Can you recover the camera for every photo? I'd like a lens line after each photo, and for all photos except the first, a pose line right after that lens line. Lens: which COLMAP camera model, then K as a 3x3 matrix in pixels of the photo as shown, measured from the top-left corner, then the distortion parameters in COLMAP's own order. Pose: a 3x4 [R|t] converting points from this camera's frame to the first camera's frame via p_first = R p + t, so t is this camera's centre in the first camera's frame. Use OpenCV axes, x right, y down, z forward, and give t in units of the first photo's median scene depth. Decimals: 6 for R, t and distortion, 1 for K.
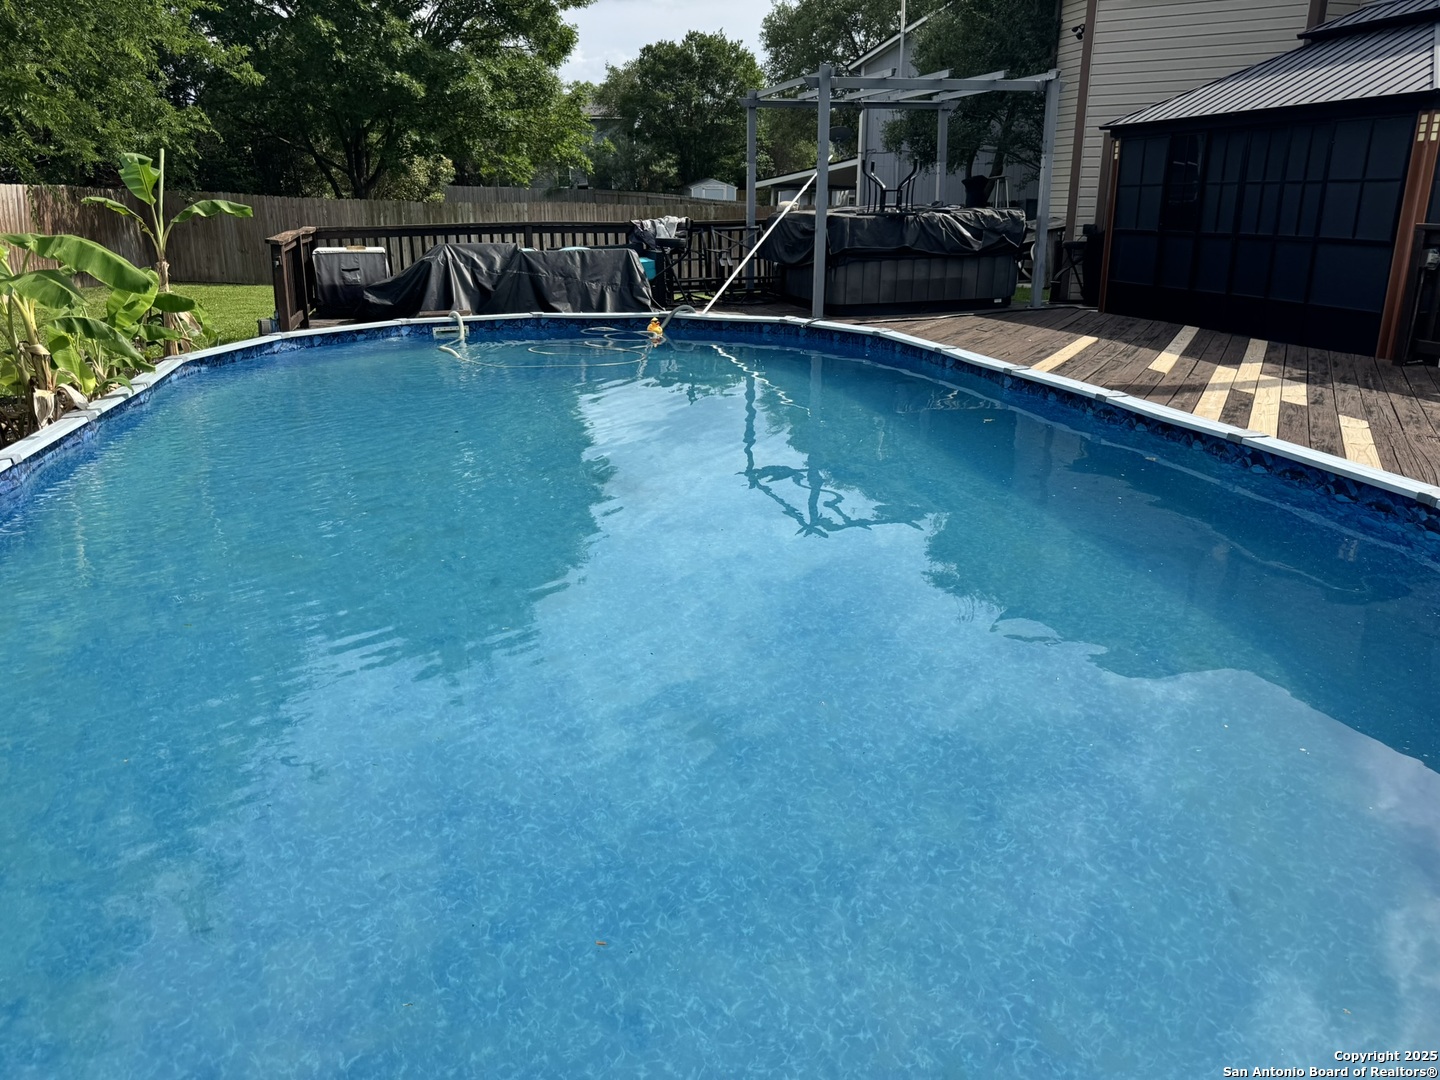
lens RADIAL K [[1014.6, 0, 724.1], [0, 1014.6, 531.5], [0, 0, 1]] dist [0.030091, -0.039990]
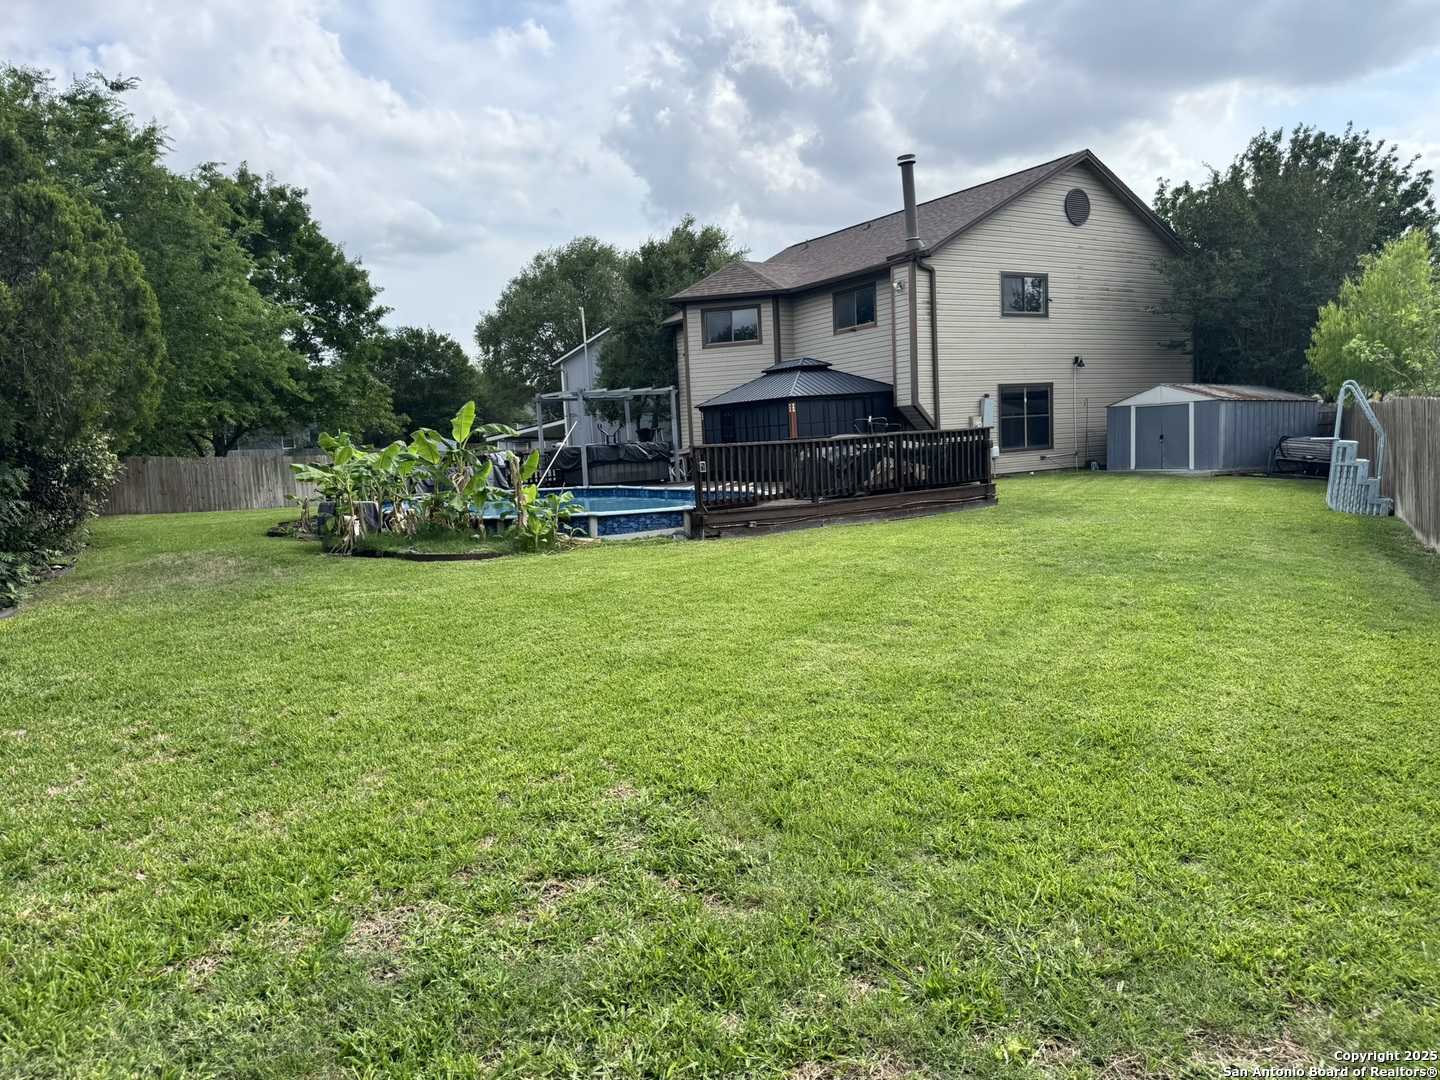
lens RADIAL K [[997.8, 0, 715.5], [0, 997.8, 528.5], [0, 0, 1]] dist [0.179948, -0.351376]
pose [[0.952473, -0.068035, 0.296930, -0.287493], [0.136266, 0.966938, -0.215552, 0.375411], [-0.272447, 0.245769, 0.930253, -1.081013]]
